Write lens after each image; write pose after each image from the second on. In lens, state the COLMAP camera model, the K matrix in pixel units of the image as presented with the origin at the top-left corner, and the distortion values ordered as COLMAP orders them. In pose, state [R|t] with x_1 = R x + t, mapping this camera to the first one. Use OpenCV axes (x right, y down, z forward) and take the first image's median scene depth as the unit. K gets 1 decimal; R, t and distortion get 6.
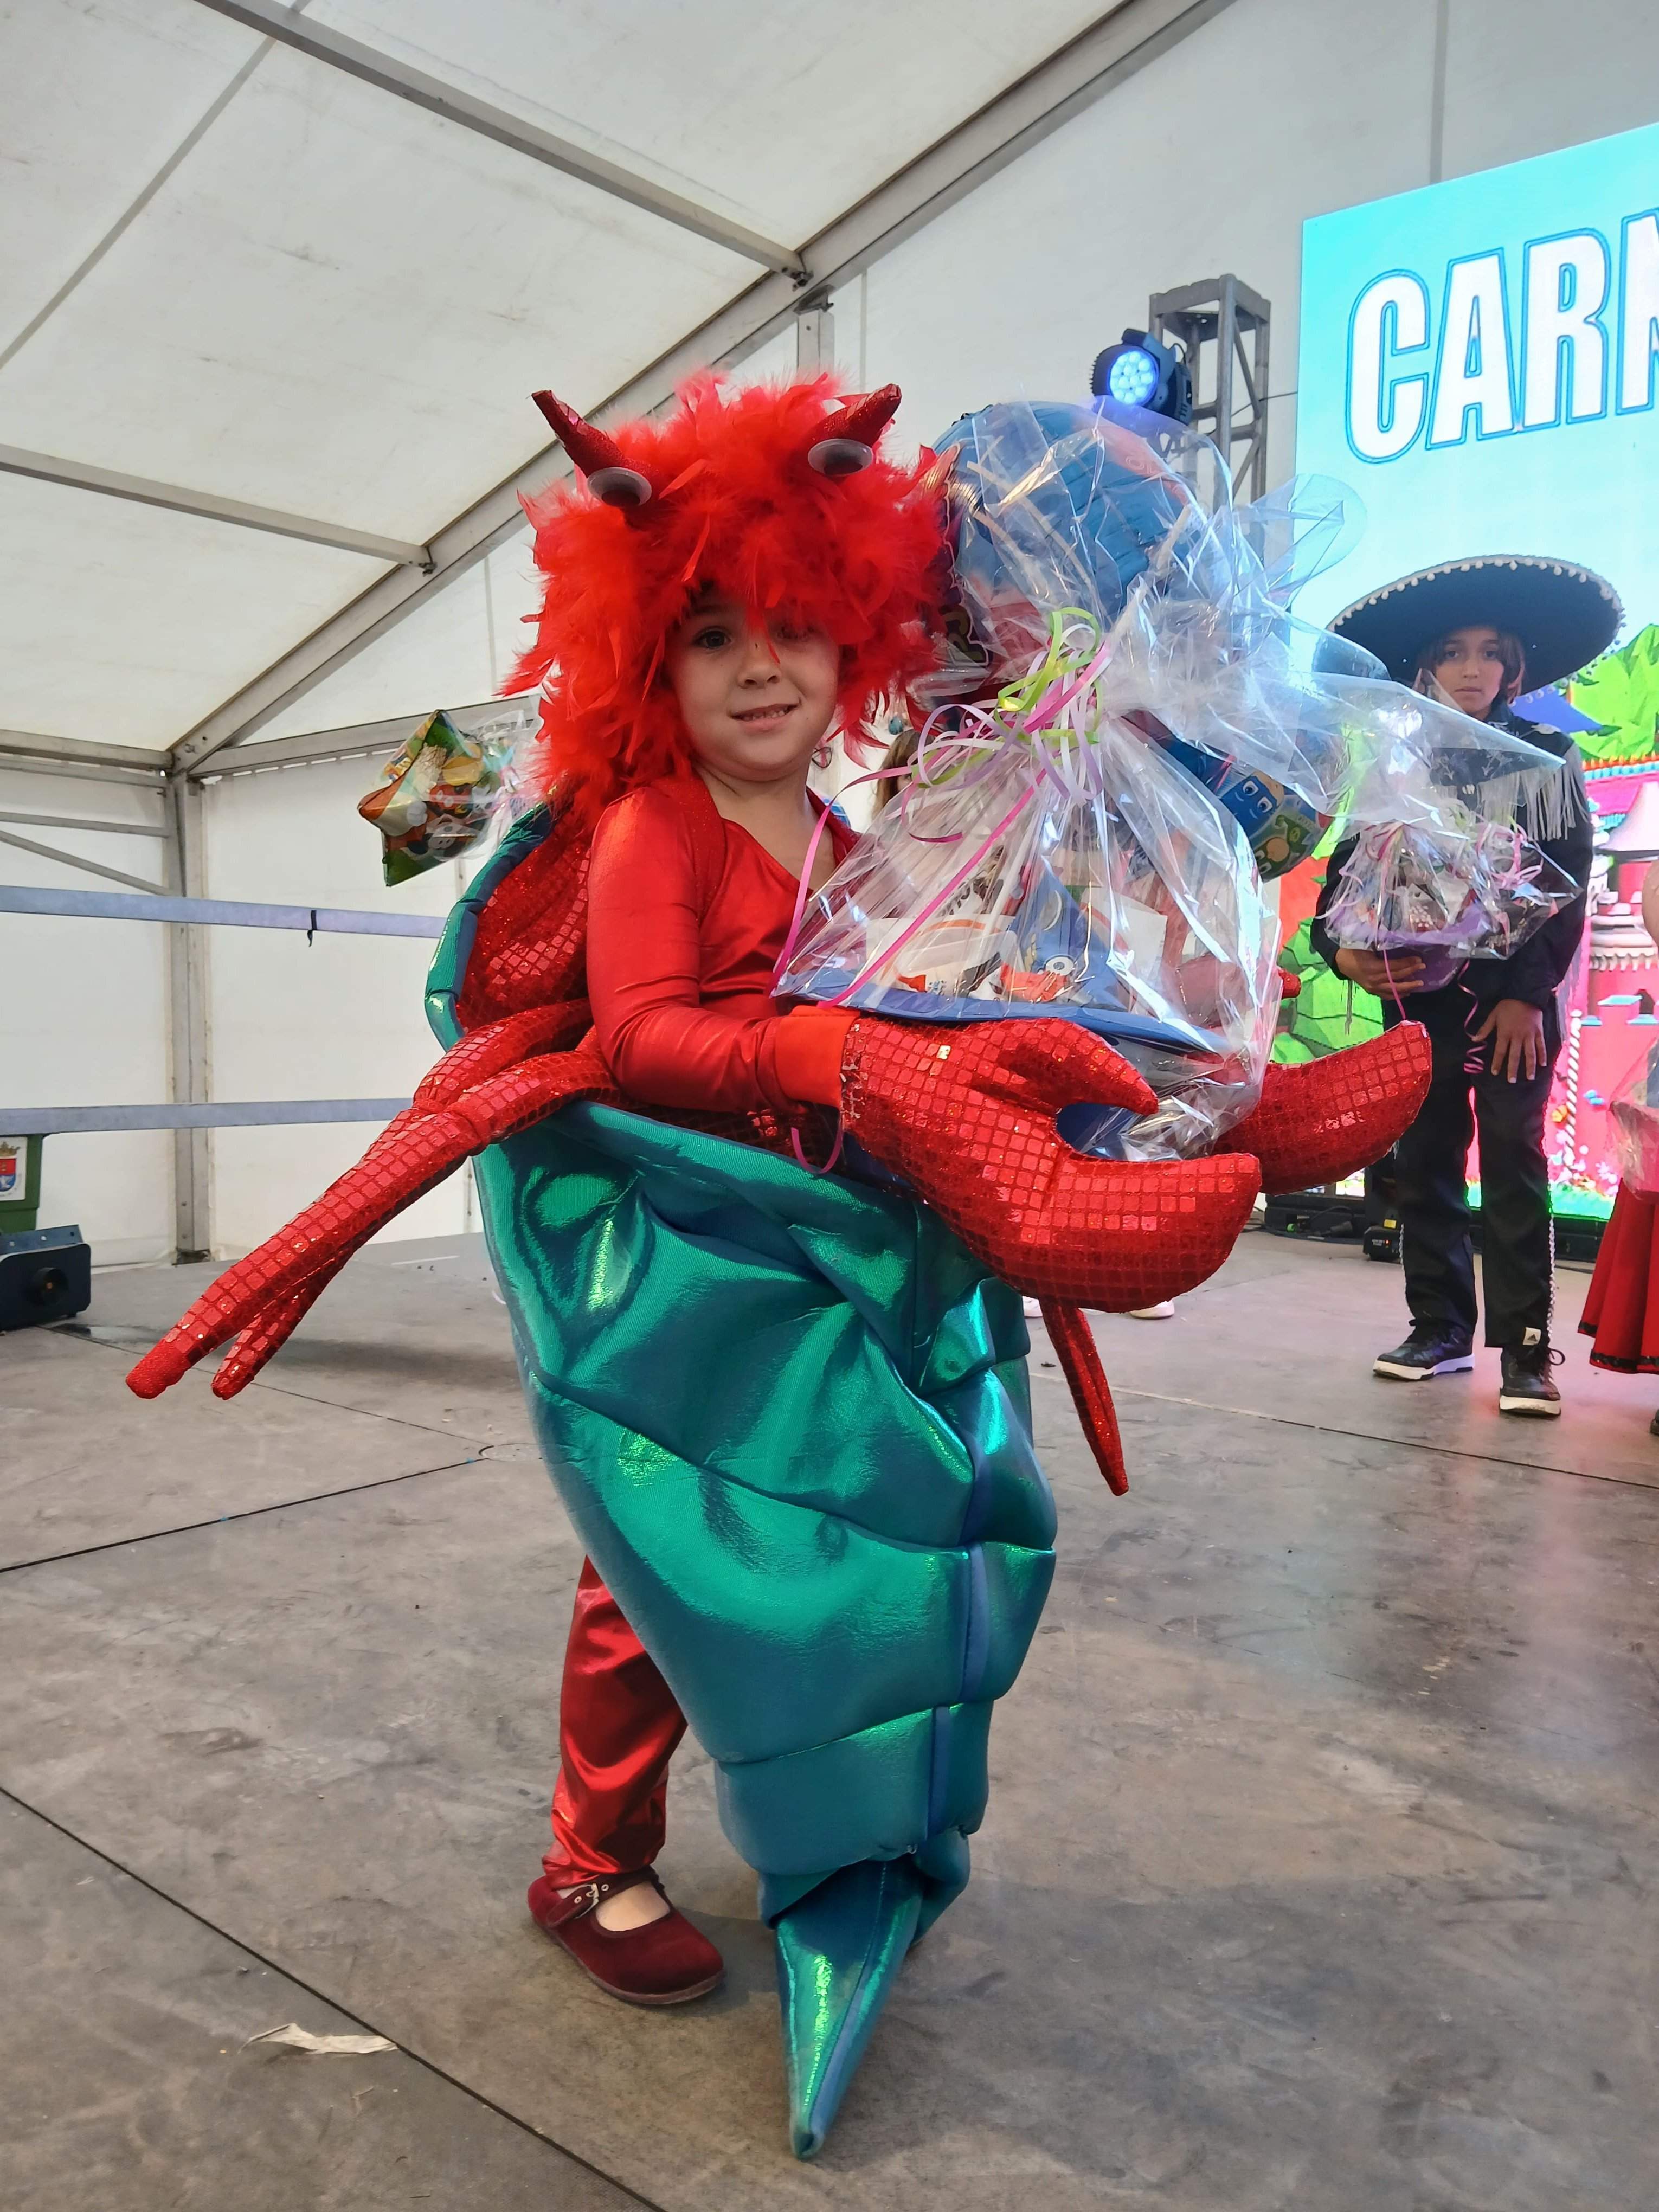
lens RADIAL K [[1692.3, 0, 843.9], [0, 1692.3, 1118.7], [0, 0, 1]] dist [0.037792, -0.102512]
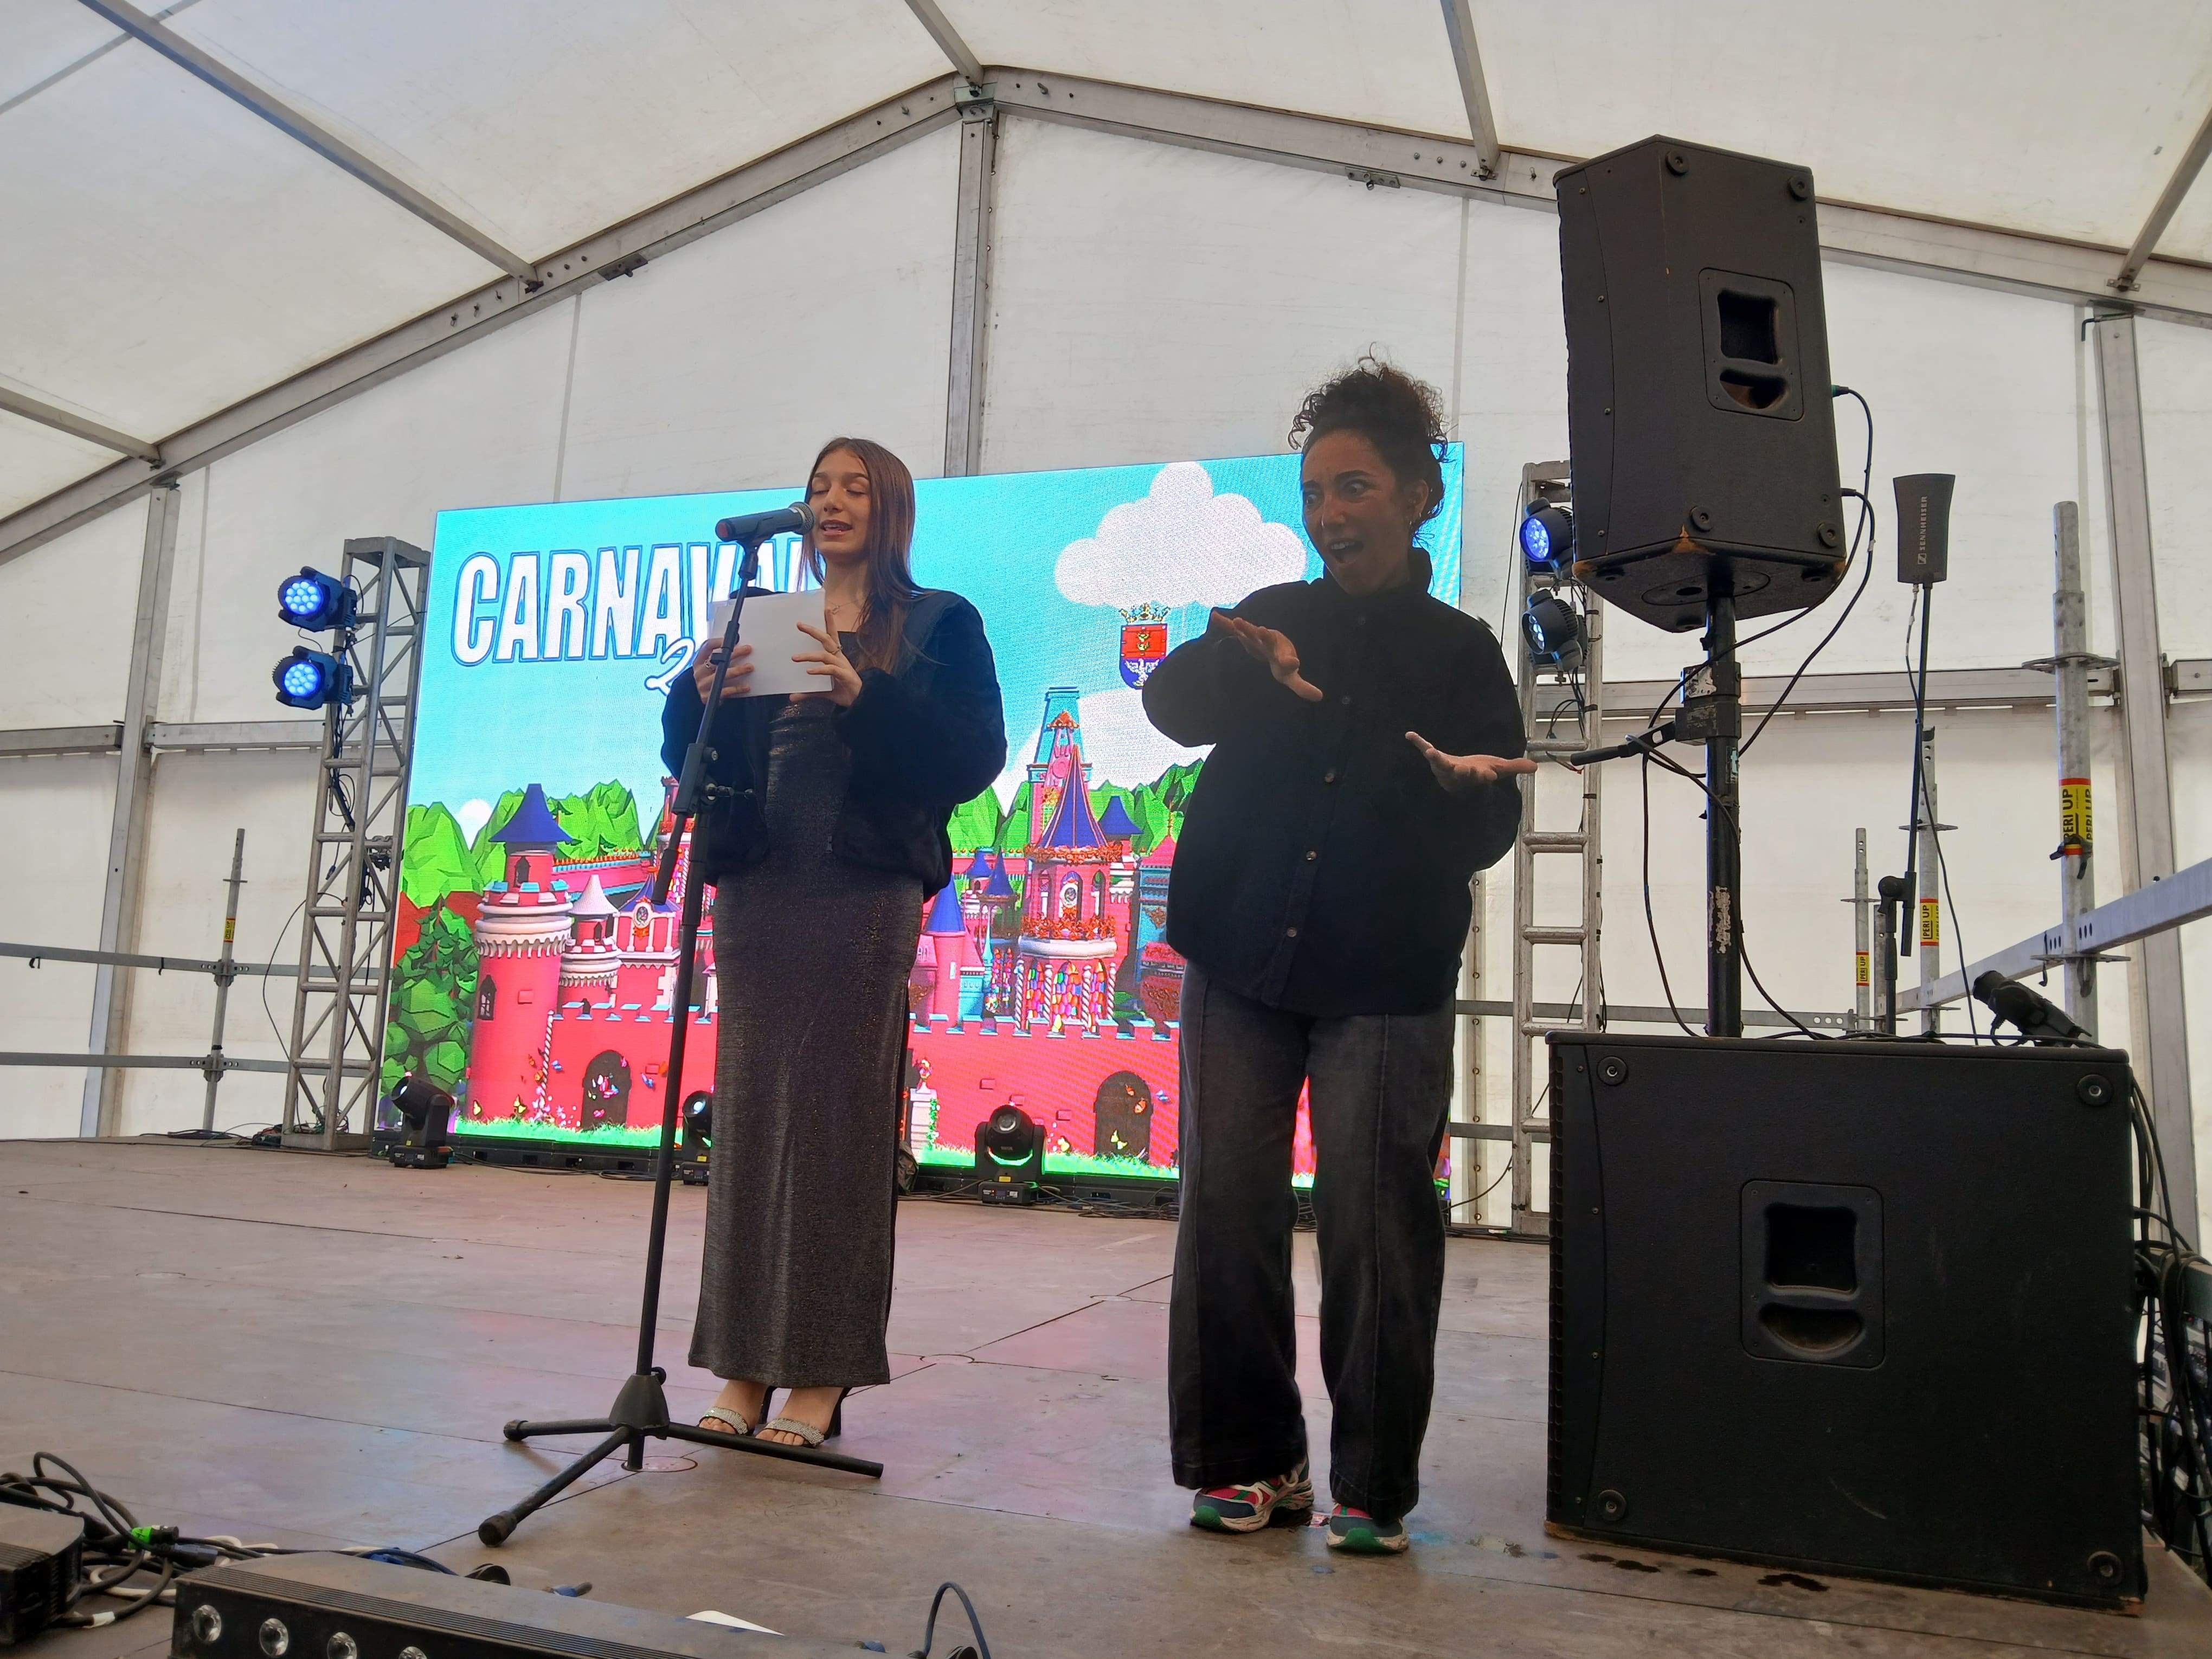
lens RADIAL K [[1692.3, 0, 1117.6], [0, 1692.3, 834.0], [0, 0, 1]] dist [0.037792, -0.102512]
pose [[0.931353, 0.071266, 0.357075, 0.309560], [-0.002653, 0.981962, -0.189061, 0.067339], [-0.364107, 0.175136, 0.914742, -0.630425]]
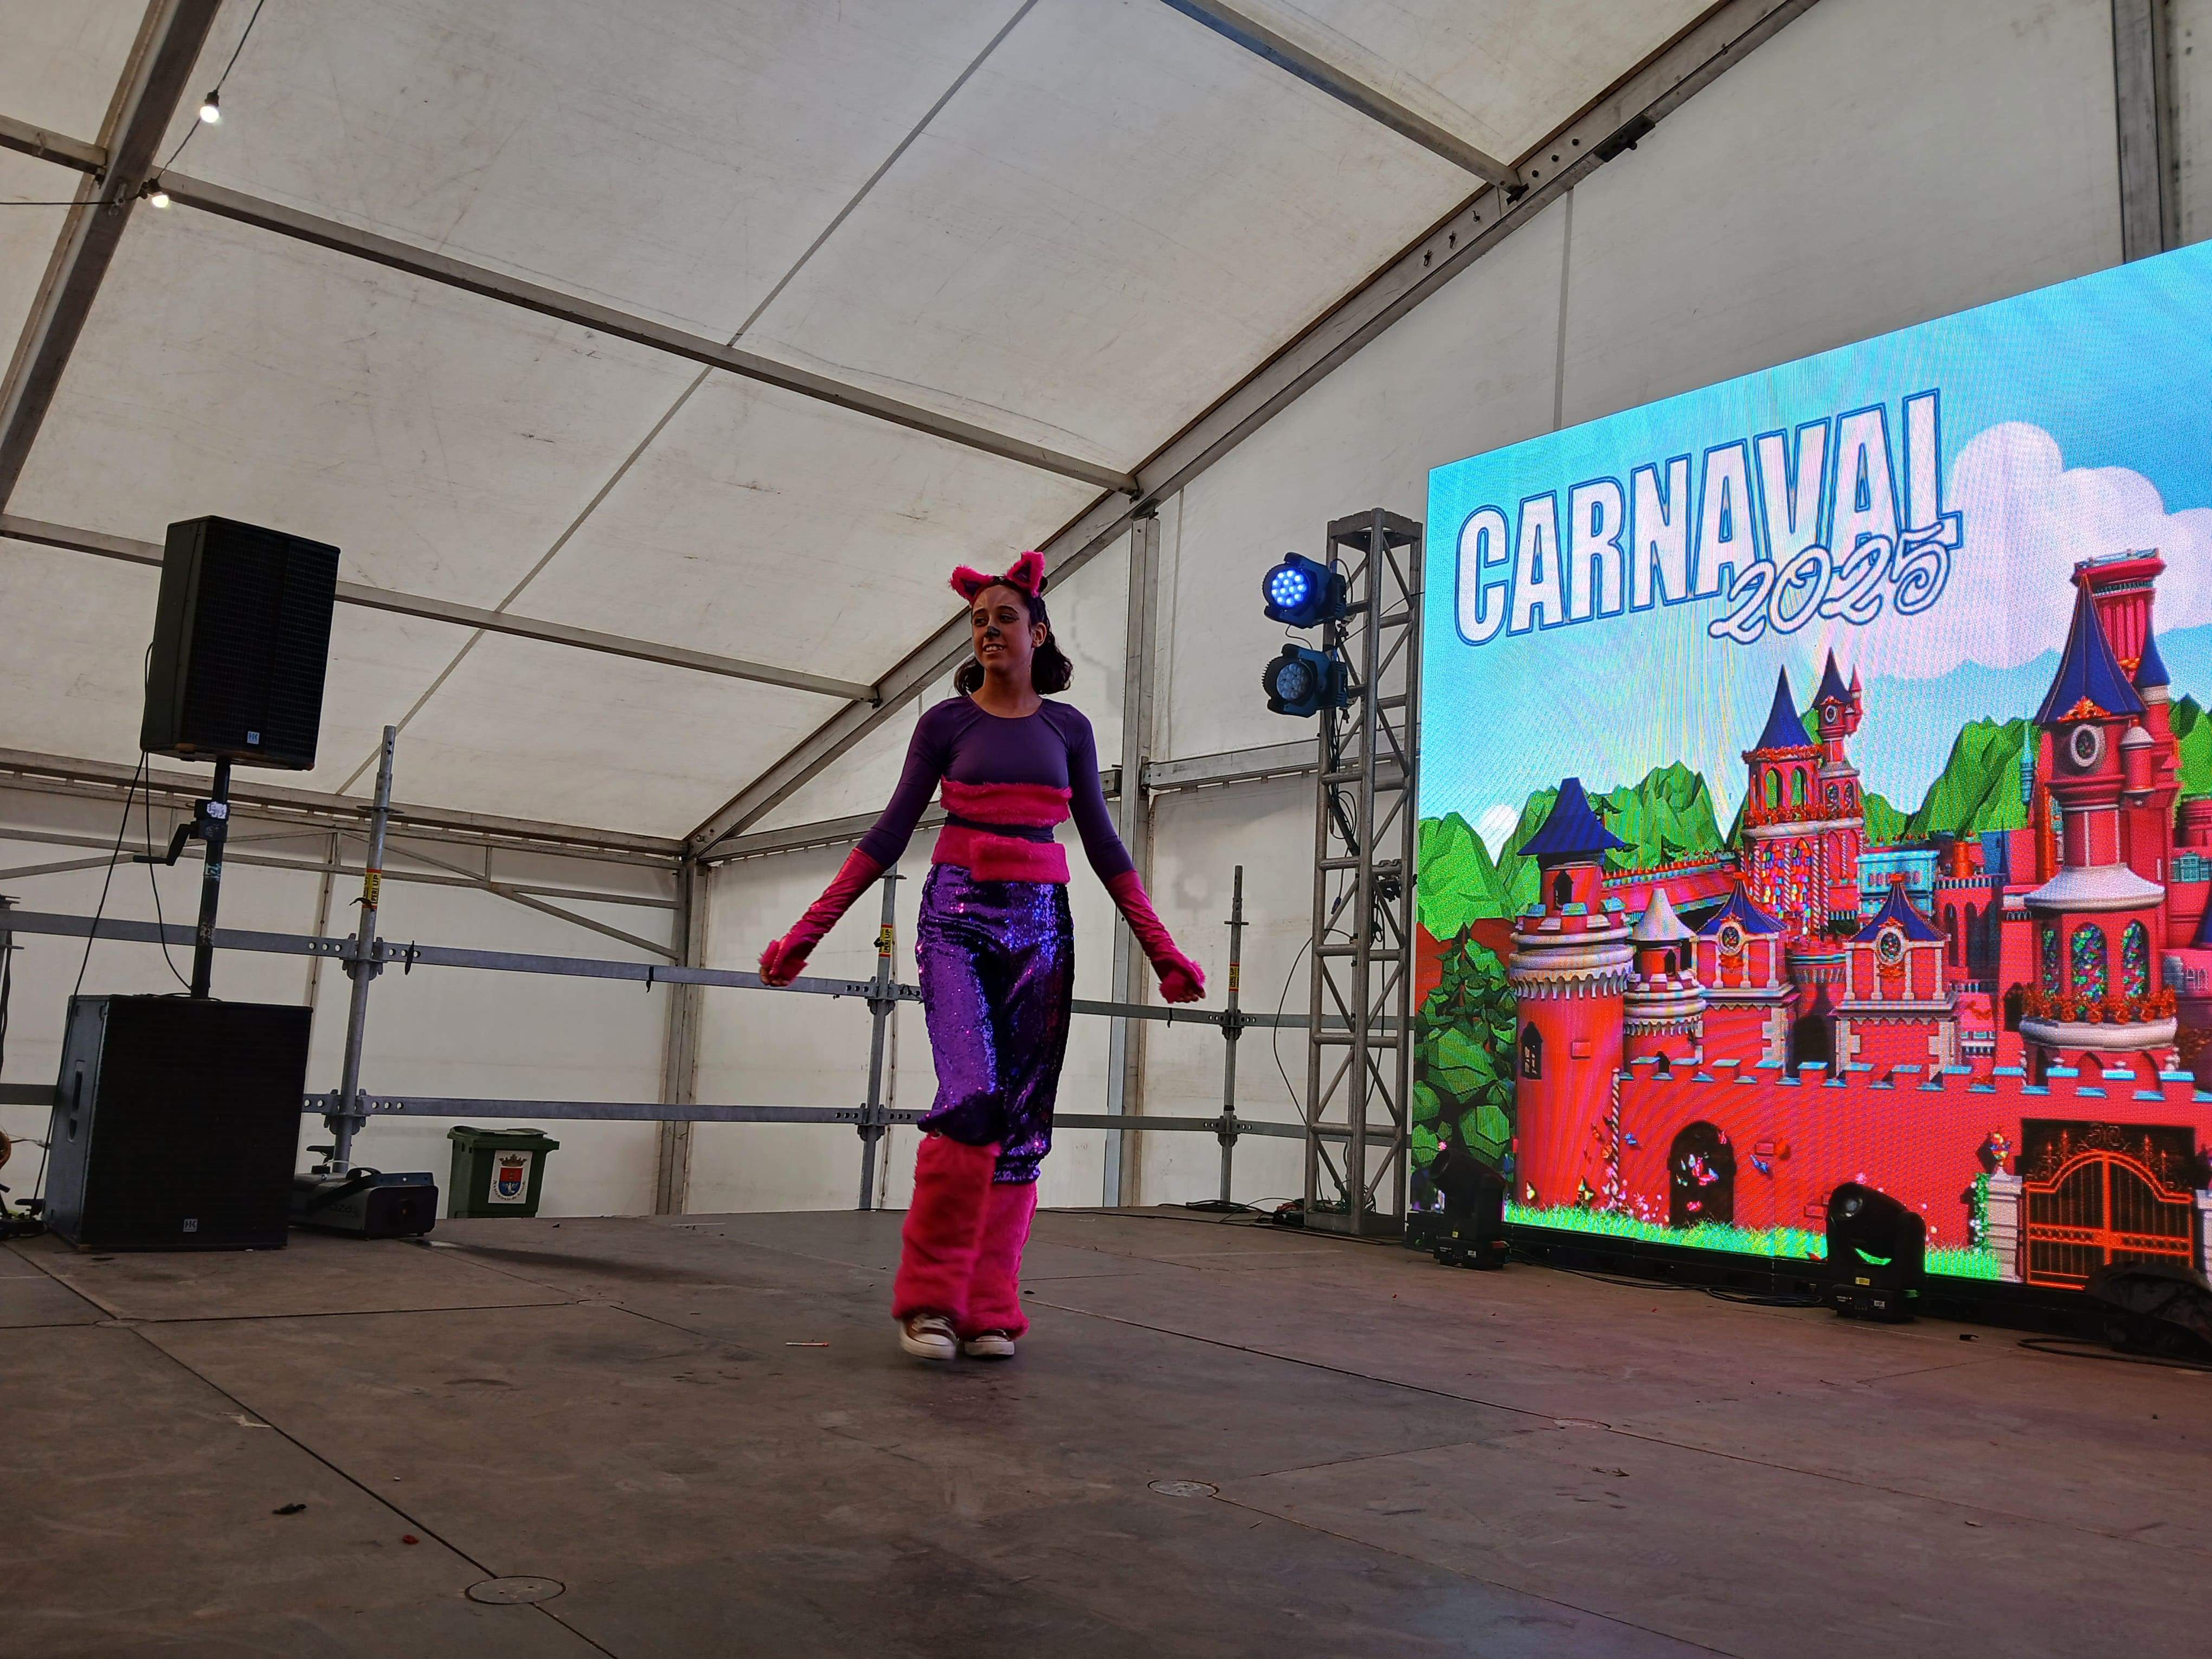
lens RADIAL K [[1691.6, 0, 1124.2], [0, 1691.6, 848.4], [0, 0, 1]] dist [0.009717, -0.054208]
pose [[0.984746, 0.009217, -0.173751, 0.261659], [-0.044086, 0.979227, -0.197917, 0.036089], [0.168318, 0.202558, 0.964696, -0.259470]]
